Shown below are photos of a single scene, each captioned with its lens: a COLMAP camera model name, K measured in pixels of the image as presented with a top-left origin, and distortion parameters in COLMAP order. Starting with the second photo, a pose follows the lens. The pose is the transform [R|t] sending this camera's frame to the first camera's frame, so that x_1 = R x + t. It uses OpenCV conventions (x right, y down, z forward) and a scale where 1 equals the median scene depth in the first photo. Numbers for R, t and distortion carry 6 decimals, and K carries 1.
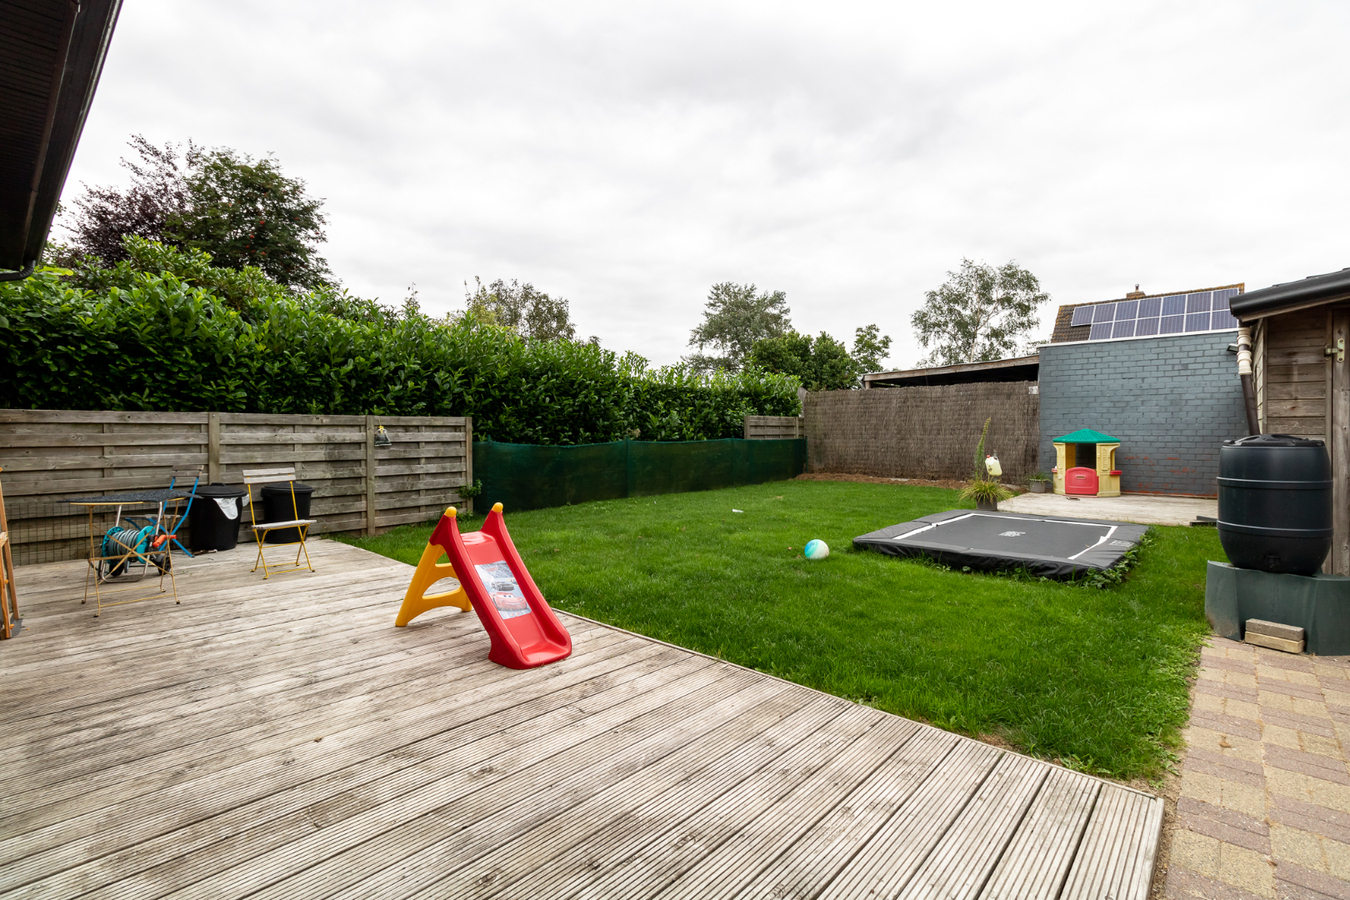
lens RADIAL K [[624.5, 0, 678.7], [0, 624.5, 436.7], [0, 0, 1]] dist [-0.000097, 0.000070]
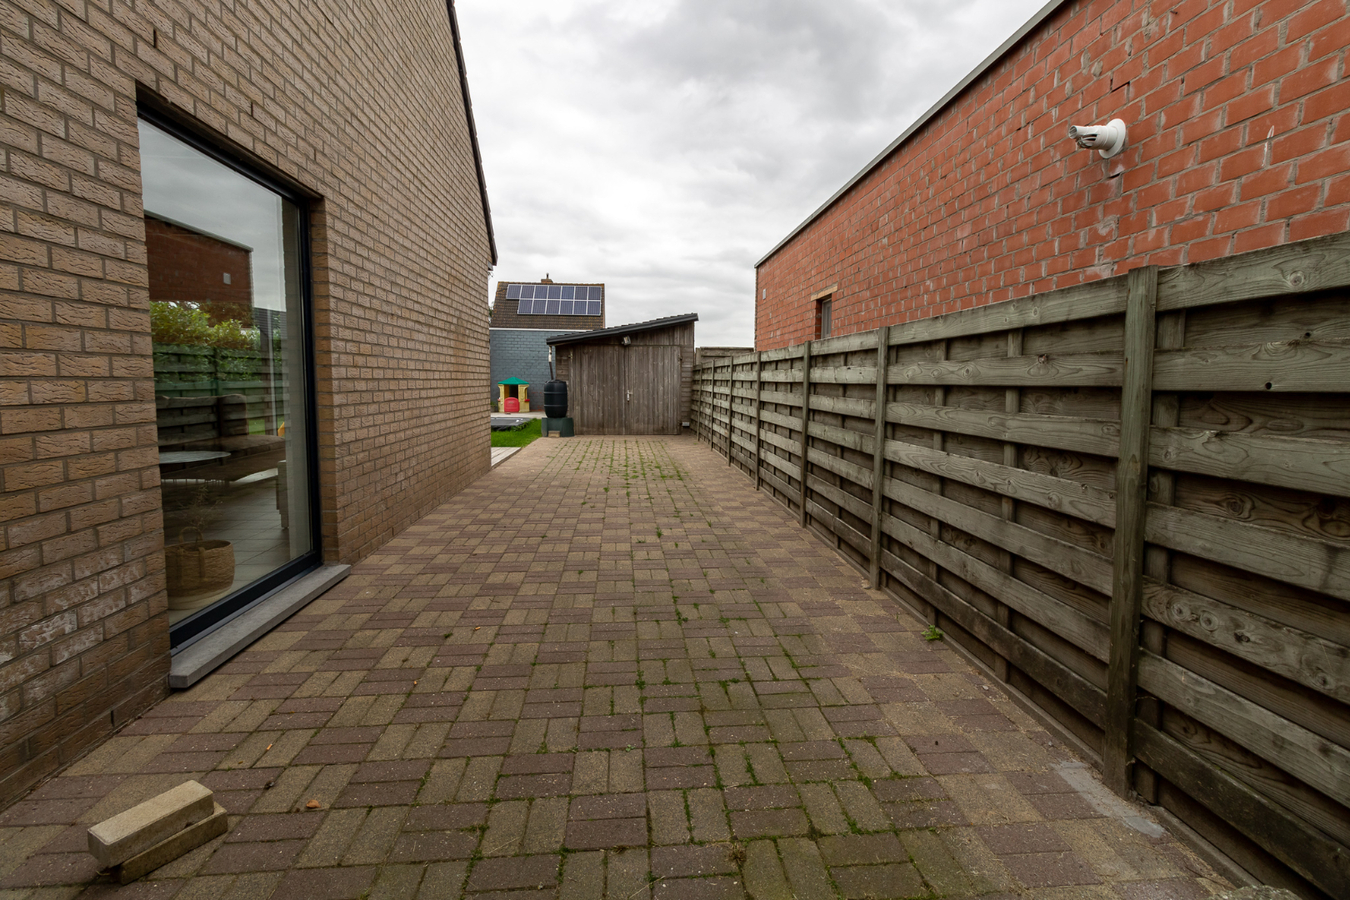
lens RADIAL K [[624.5, 0, 678.7], [0, 624.5, 436.7], [0, 0, 1]] dist [-0.000097, 0.000070]
pose [[0.678163, -0.058963, 0.732542, -0.394504], [-0.004418, 0.996431, 0.084295, 0.005059], [-0.734898, -0.060402, 0.675482, -0.640716]]
